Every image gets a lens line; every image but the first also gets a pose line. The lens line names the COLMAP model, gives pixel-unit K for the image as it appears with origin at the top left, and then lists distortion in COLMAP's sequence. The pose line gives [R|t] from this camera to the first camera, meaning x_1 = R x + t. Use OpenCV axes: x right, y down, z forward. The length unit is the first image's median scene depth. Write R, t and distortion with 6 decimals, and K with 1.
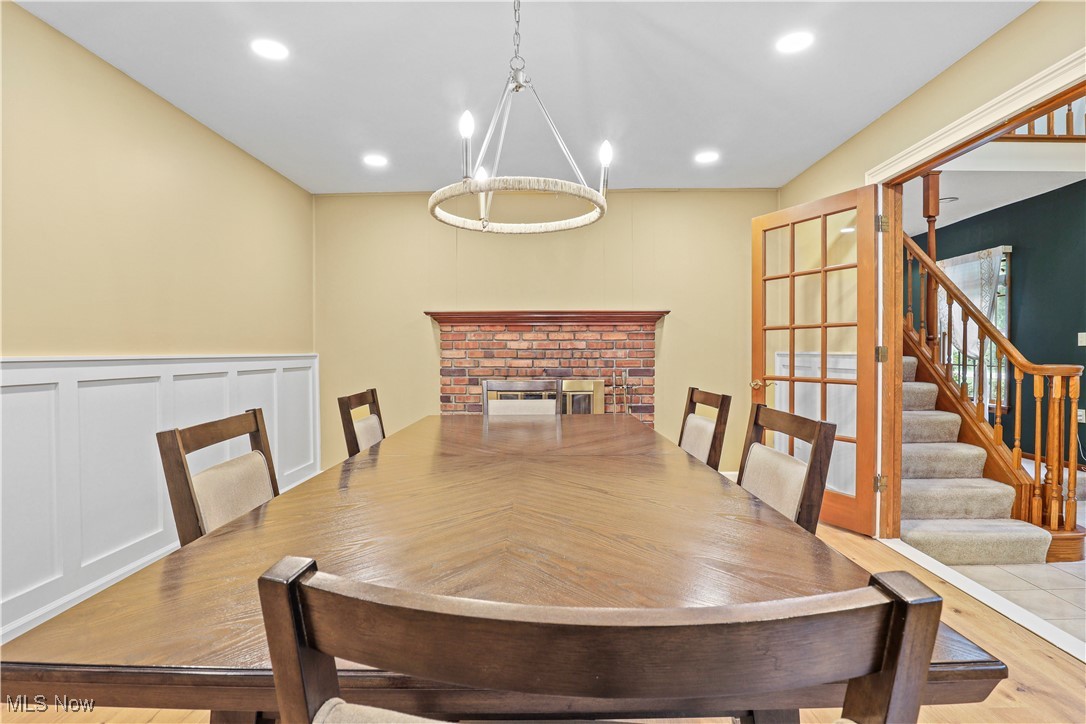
lens RADIAL K [[557.3, 0, 543.0], [0, 557.3, 362.0], [0, 0, 1]] dist [-0.042433, 0.000425]
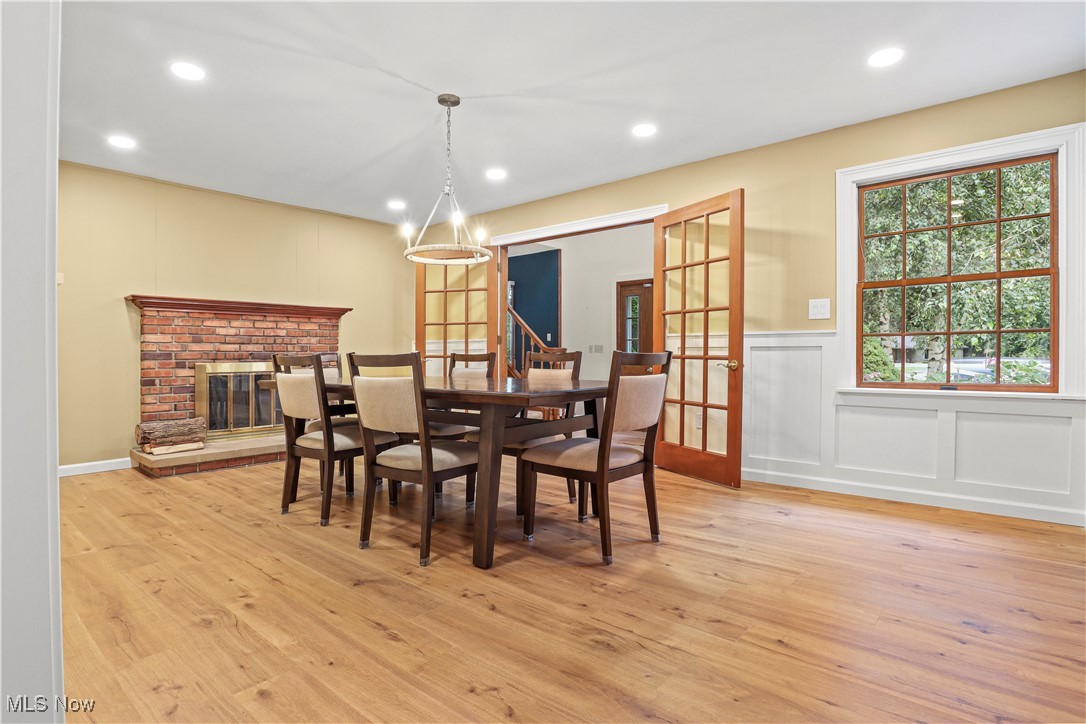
lens RADIAL K [[541.4, 0, 531.8], [0, 541.4, 344.9], [0, 0, 1]] dist [-0.042664, 0.018321]
pose [[0.646827, 0.009669, 0.762576, -0.466470], [0.016837, 0.999495, -0.026954, 0.035798], [-0.762451, 0.030274, 0.646337, -0.159385]]
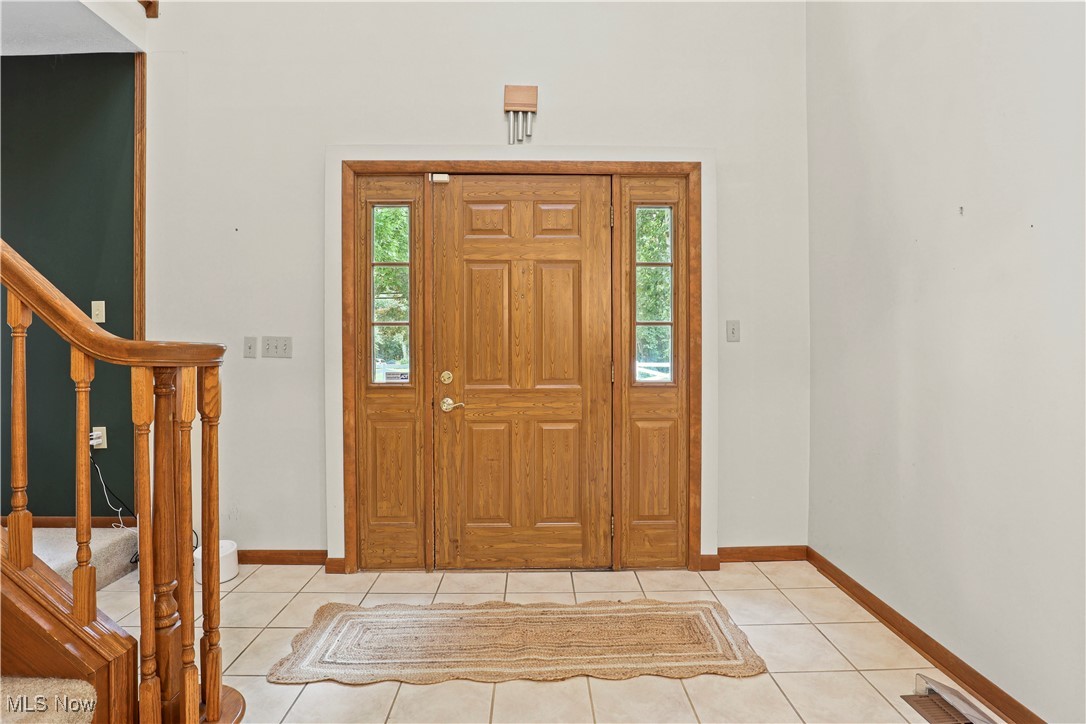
lens RADIAL K [[541.4, 0, 531.8], [0, 541.4, 344.9], [0, 0, 1]] dist [-0.042664, 0.018321]
pose [[-0.045882, 0.009781, 0.998899, 0.396616], [0.024506, 0.999662, -0.008662, 0.014380], [-0.998646, 0.024082, -0.046106, 0.558693]]
